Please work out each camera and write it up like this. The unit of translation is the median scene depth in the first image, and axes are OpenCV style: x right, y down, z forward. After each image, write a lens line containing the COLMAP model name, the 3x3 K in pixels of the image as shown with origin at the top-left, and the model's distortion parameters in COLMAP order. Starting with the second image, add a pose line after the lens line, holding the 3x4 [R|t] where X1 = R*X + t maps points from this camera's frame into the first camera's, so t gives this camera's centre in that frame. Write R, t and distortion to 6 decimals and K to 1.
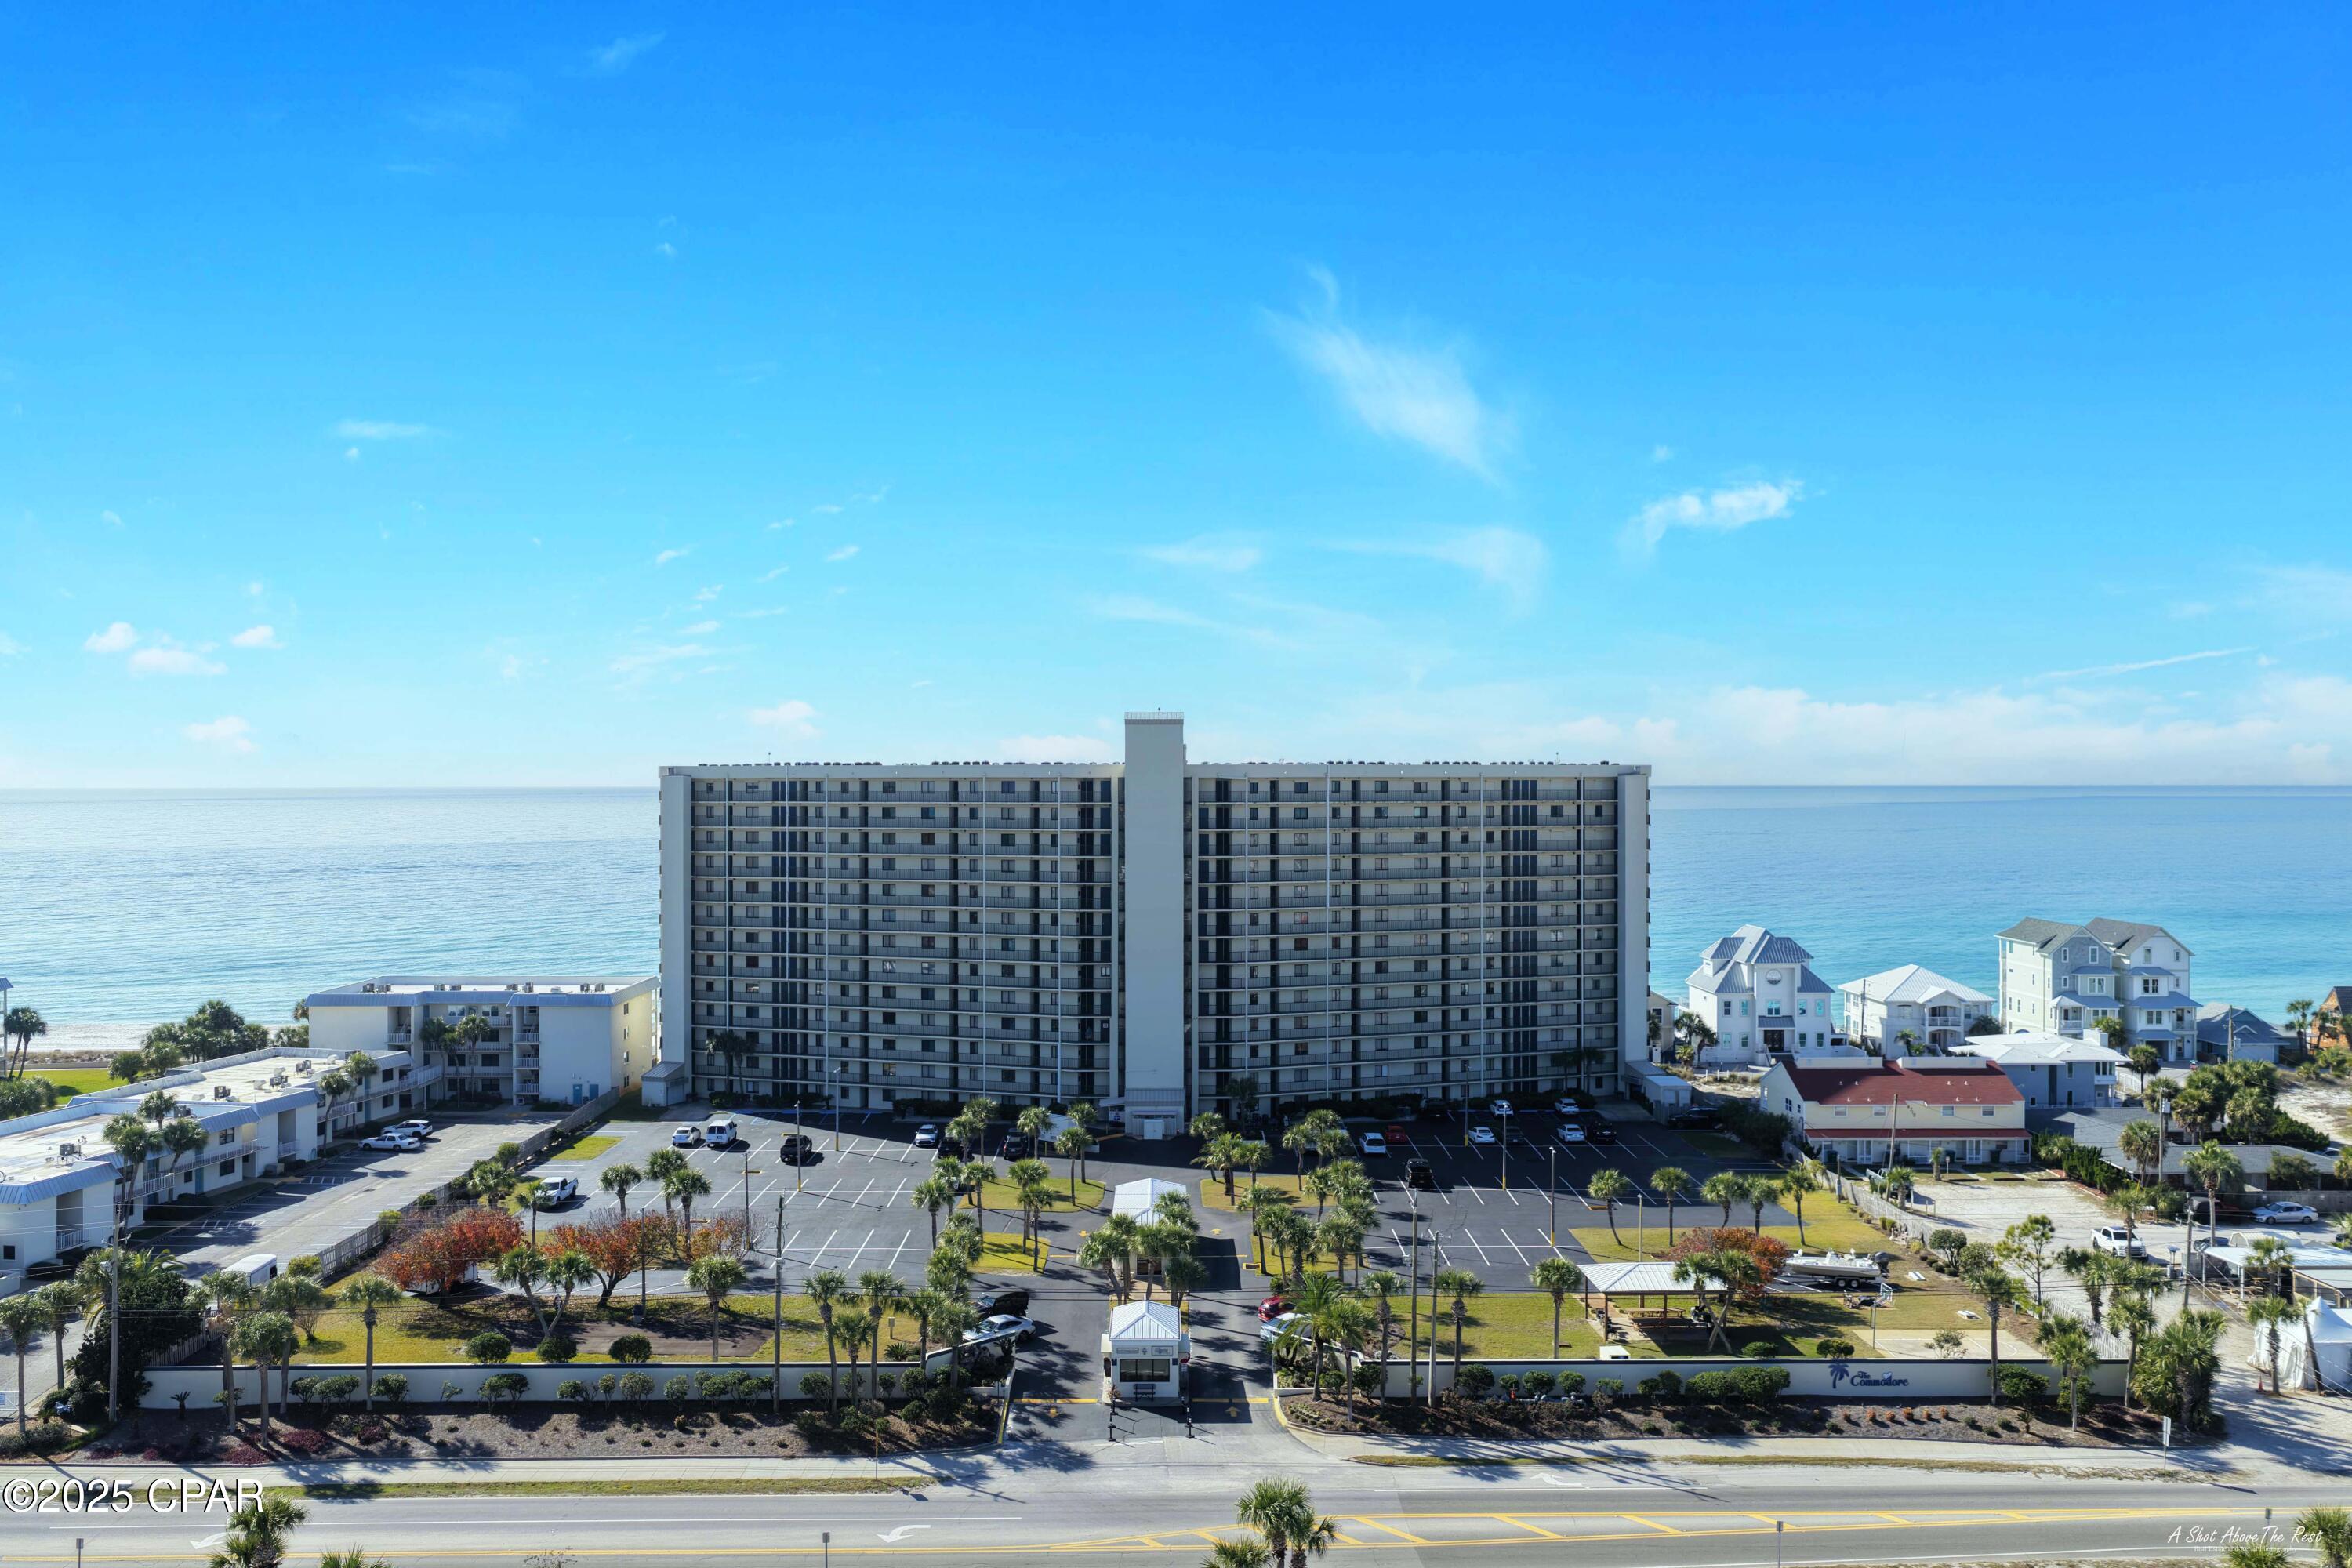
lens RADIAL K [[1926.4, 0, 1178.2], [0, 1926.4, 779.7], [0, 0, 1]] dist [0.005215, 0.001461]
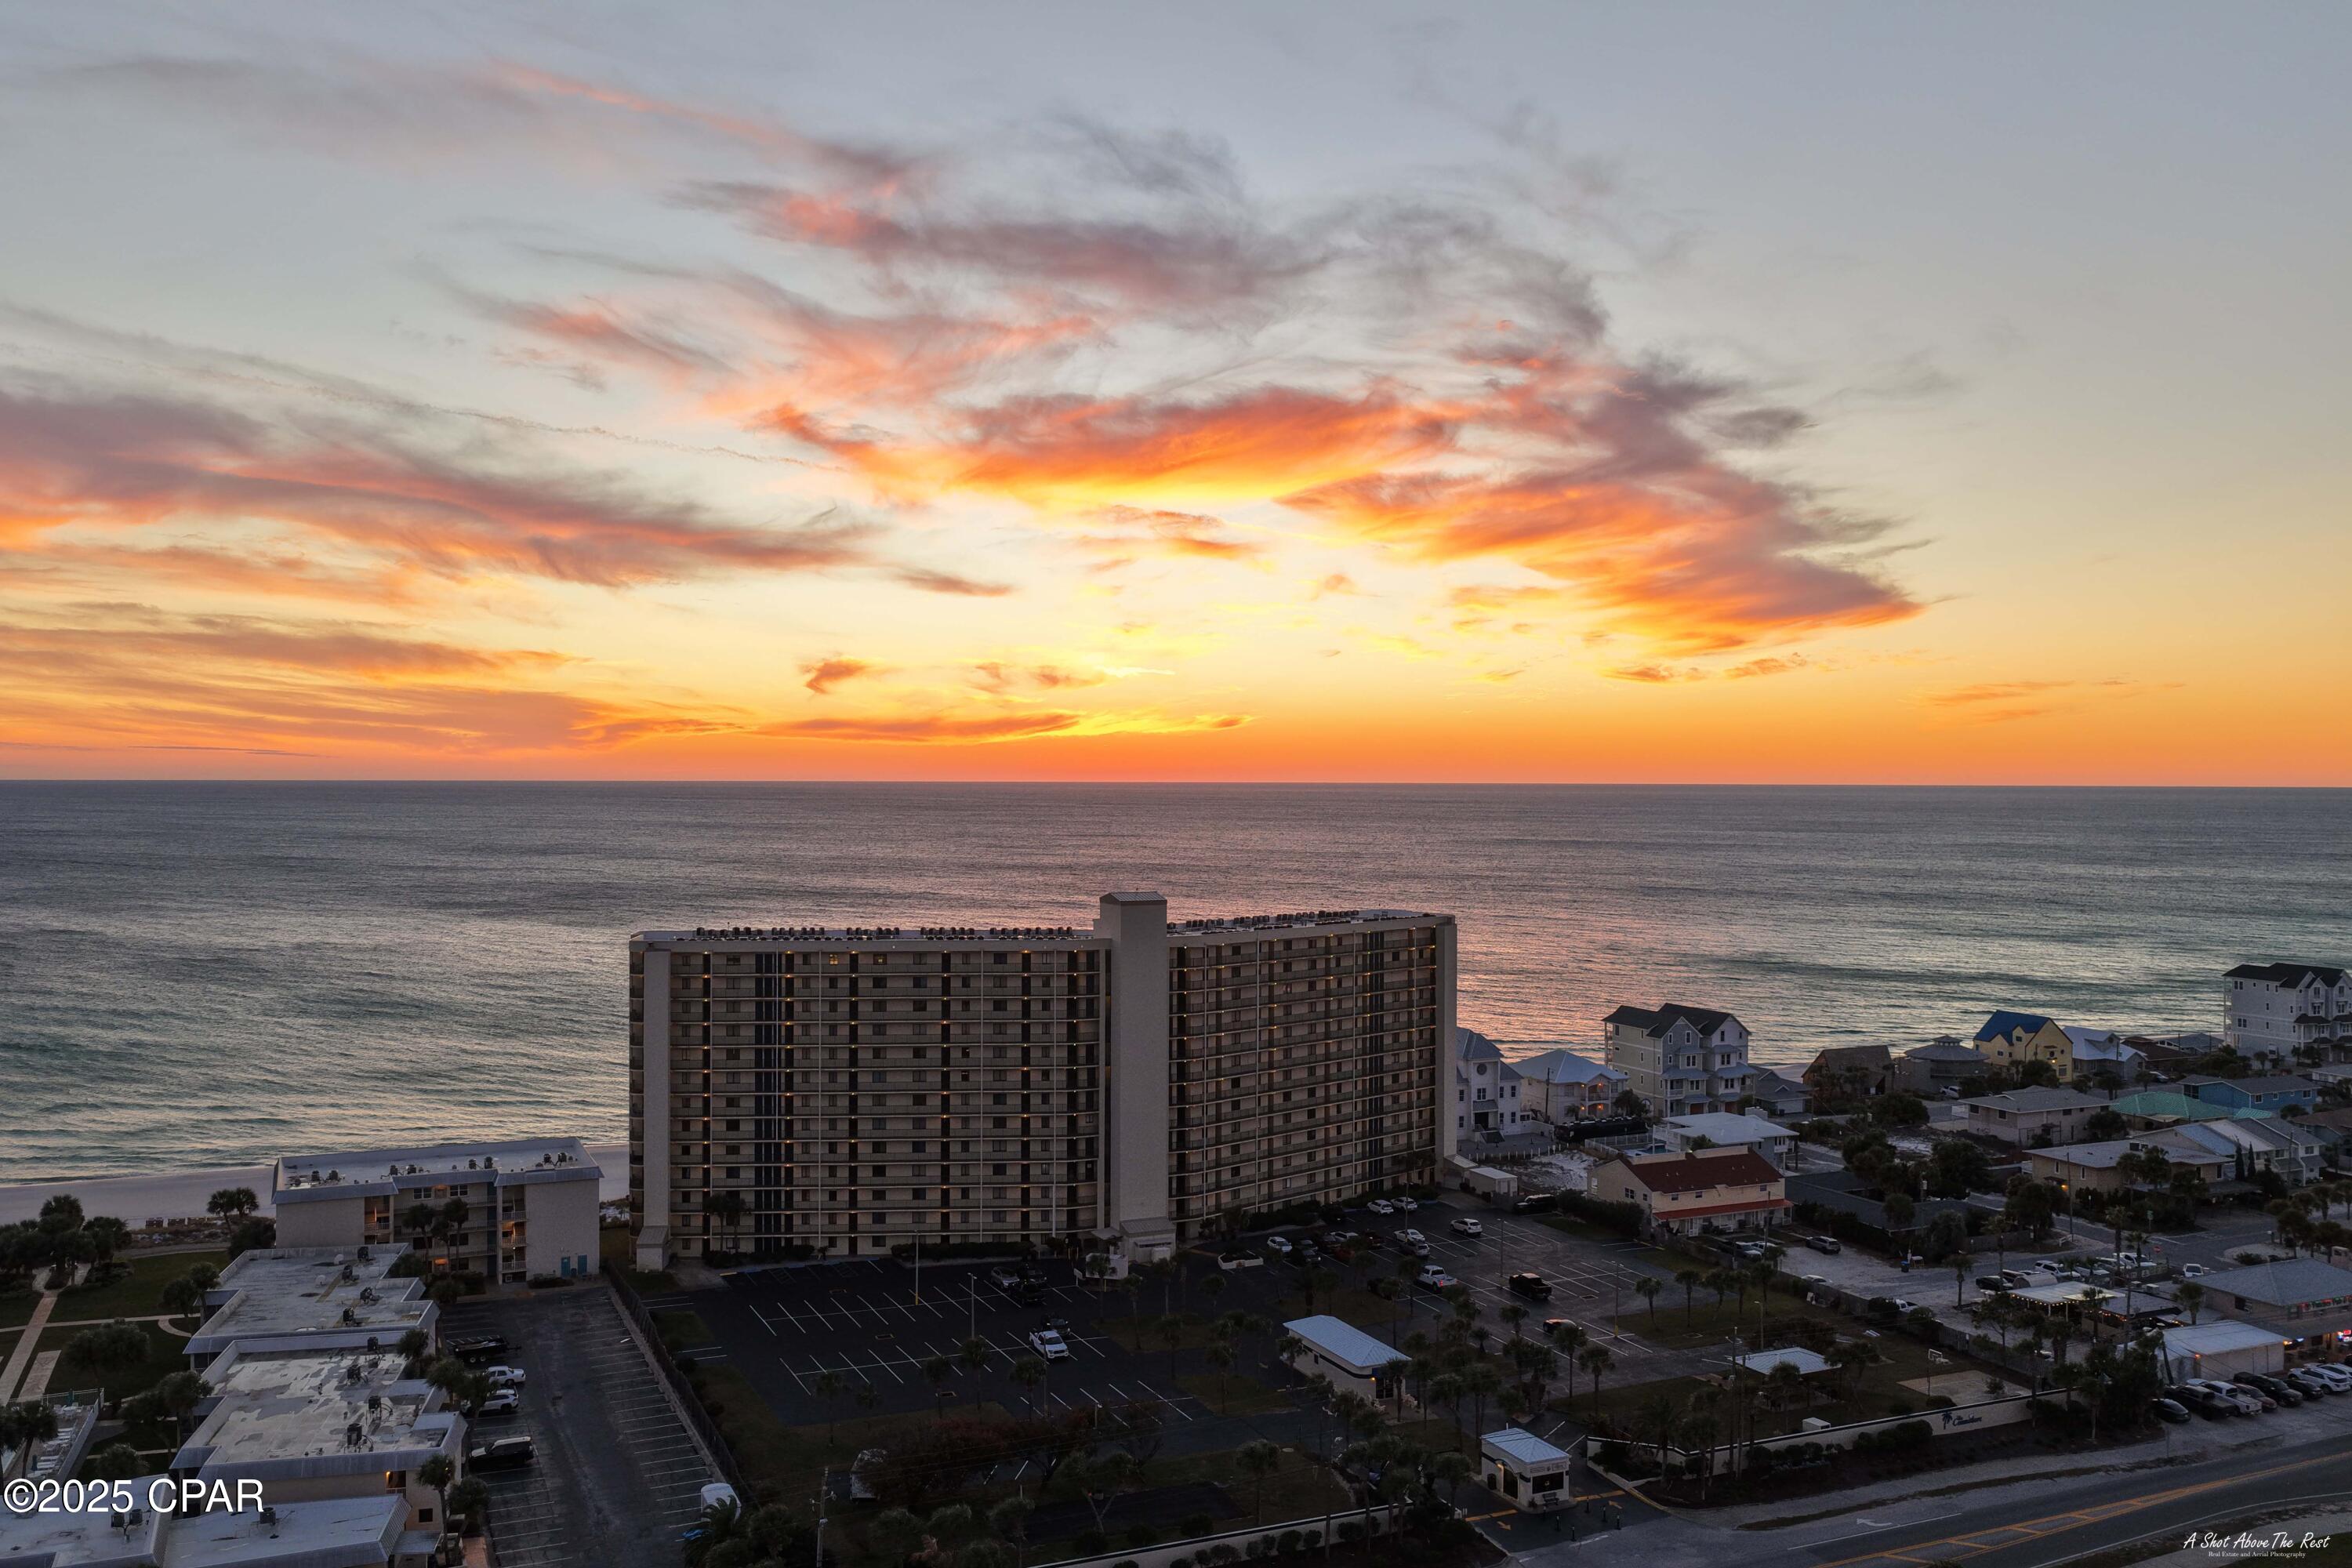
lens RADIAL K [[1926.4, 0, 1178.2], [0, 1926.4, 779.7], [0, 0, 1]] dist [0.005215, 0.001461]
pose [[0.917316, 0.002893, 0.398149, -0.440190], [-0.002270, 0.999995, -0.002035, -0.098546], [-0.398153, 0.000963, 0.917319, -0.068623]]
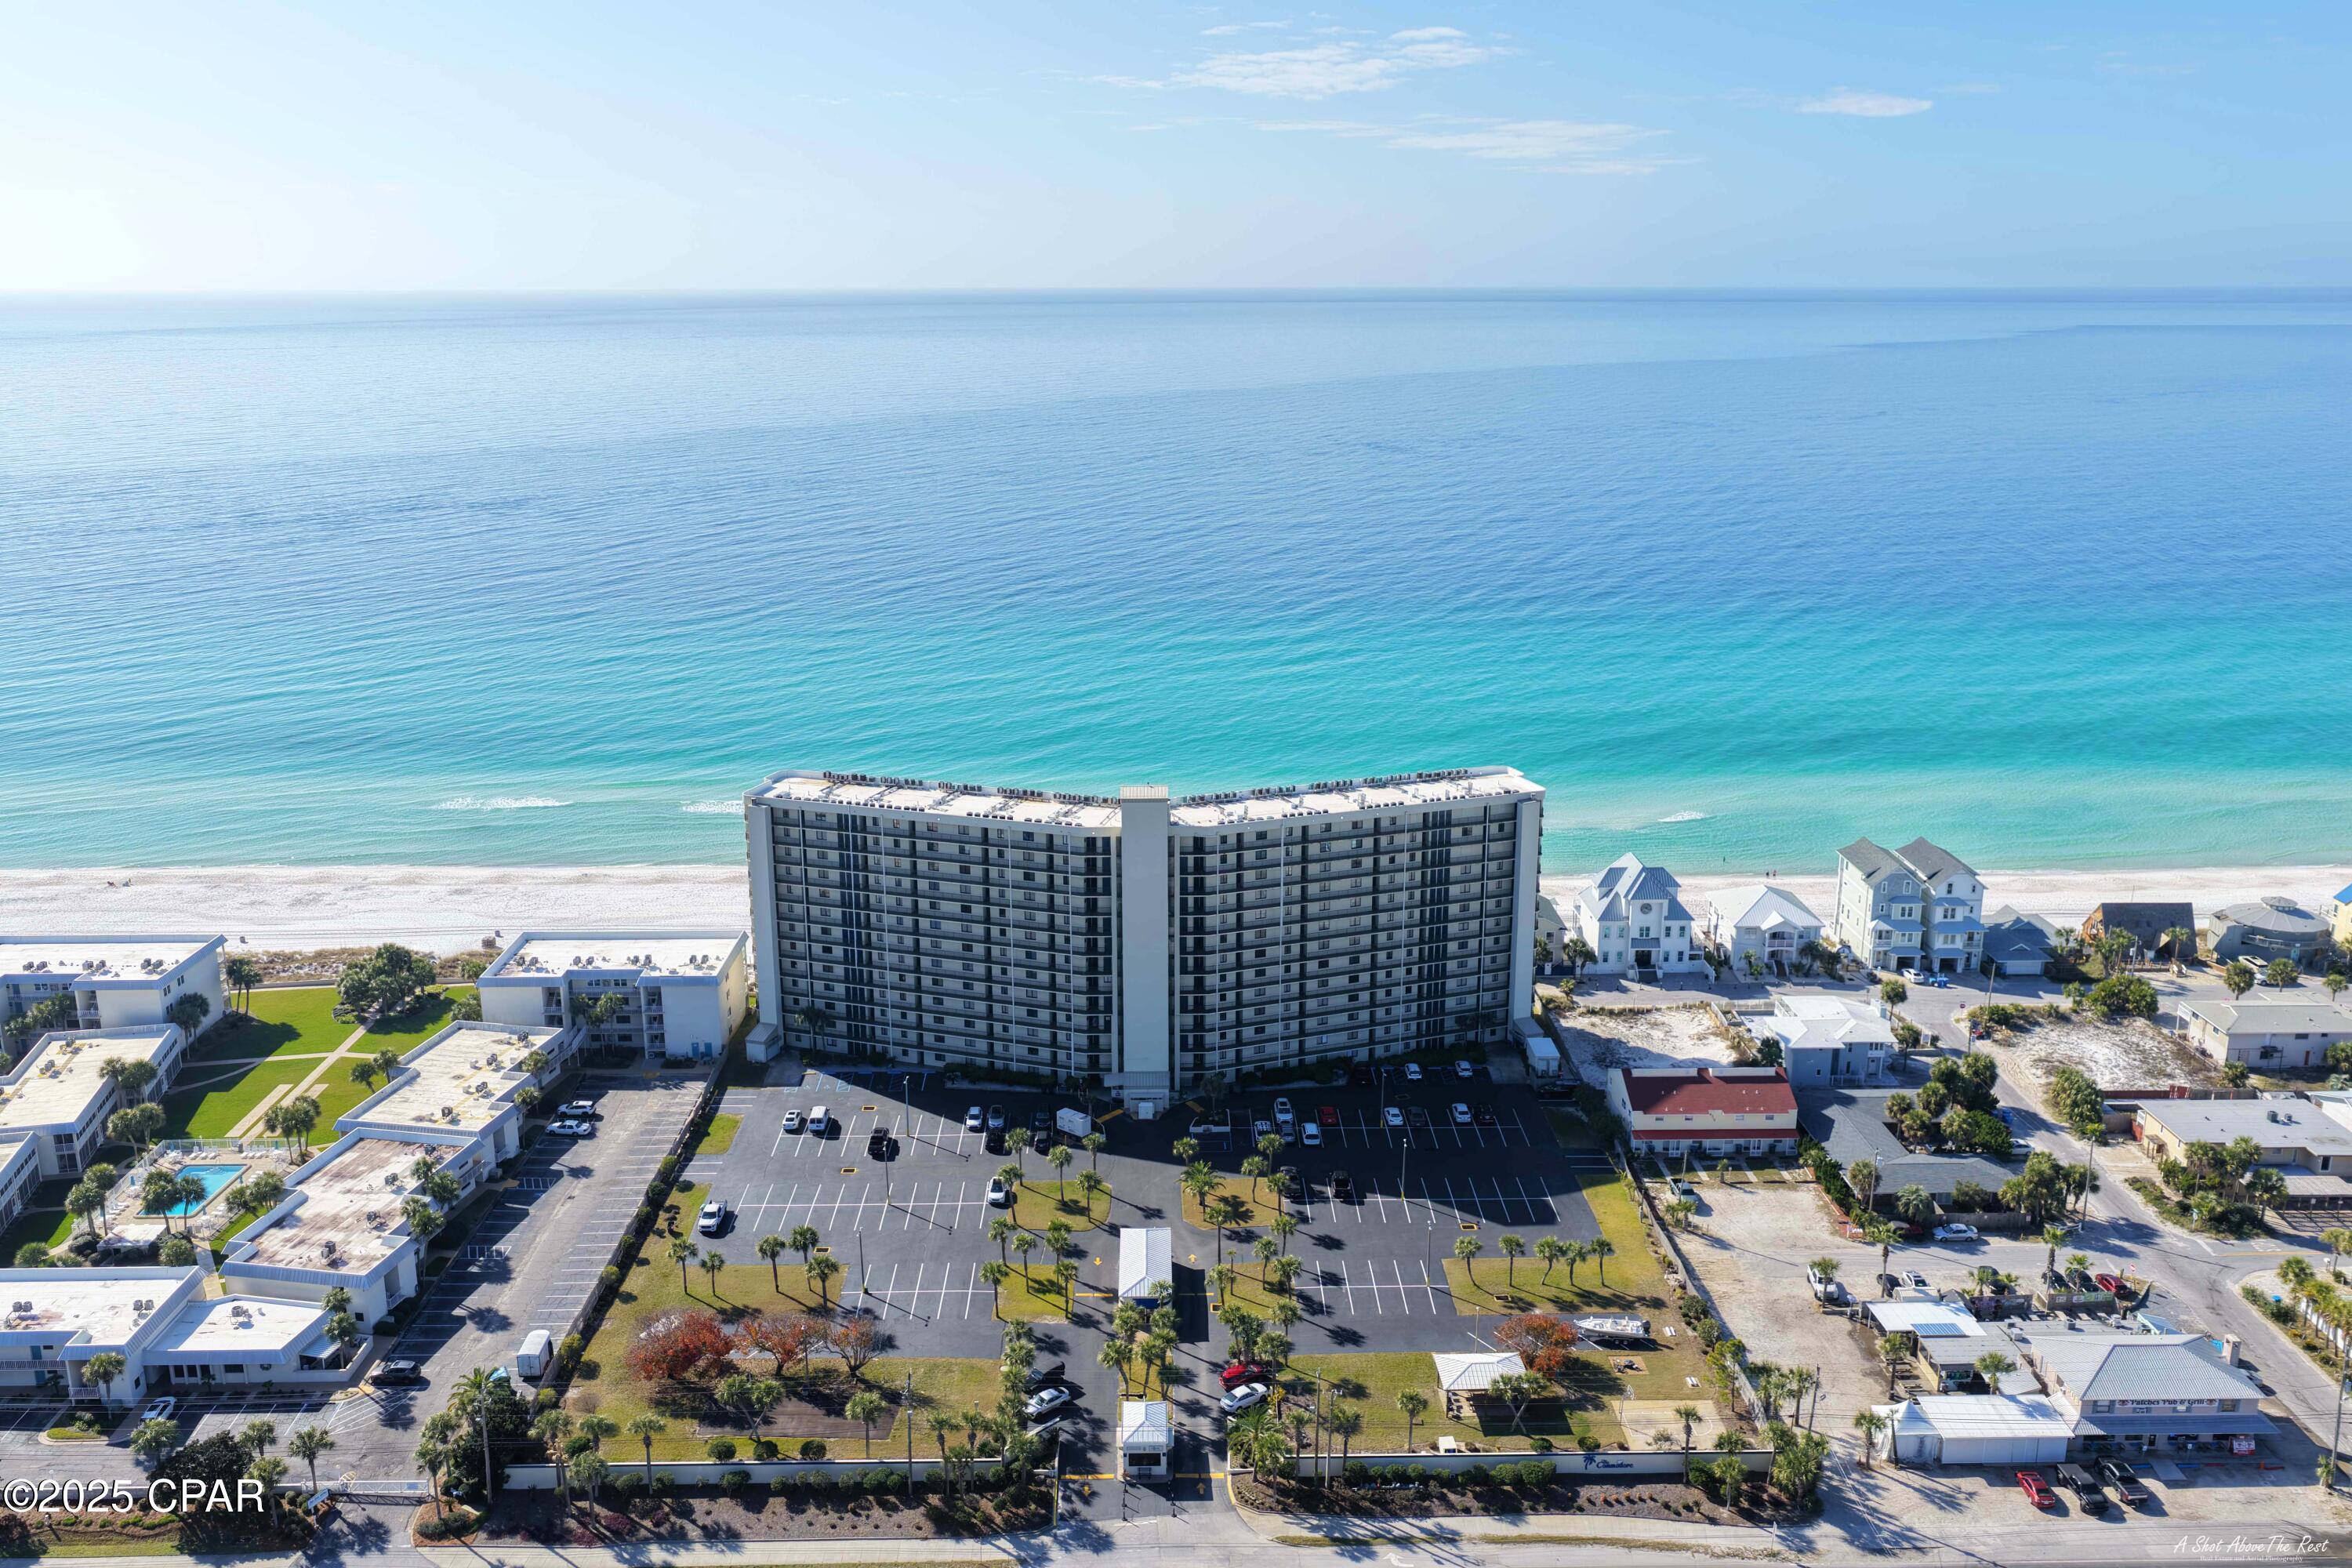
lens RADIAL K [[1914.6, 0, 1176.0], [0, 1914.6, 784.0], [0, 0, 1]] dist [0.000218, -0.001653]
pose [[0.999968, -0.003040, 0.007375, -0.001044], [0.001155, 0.969963, 0.243249, -0.334493], [-0.007893, -0.243233, 0.969936, -0.204653]]
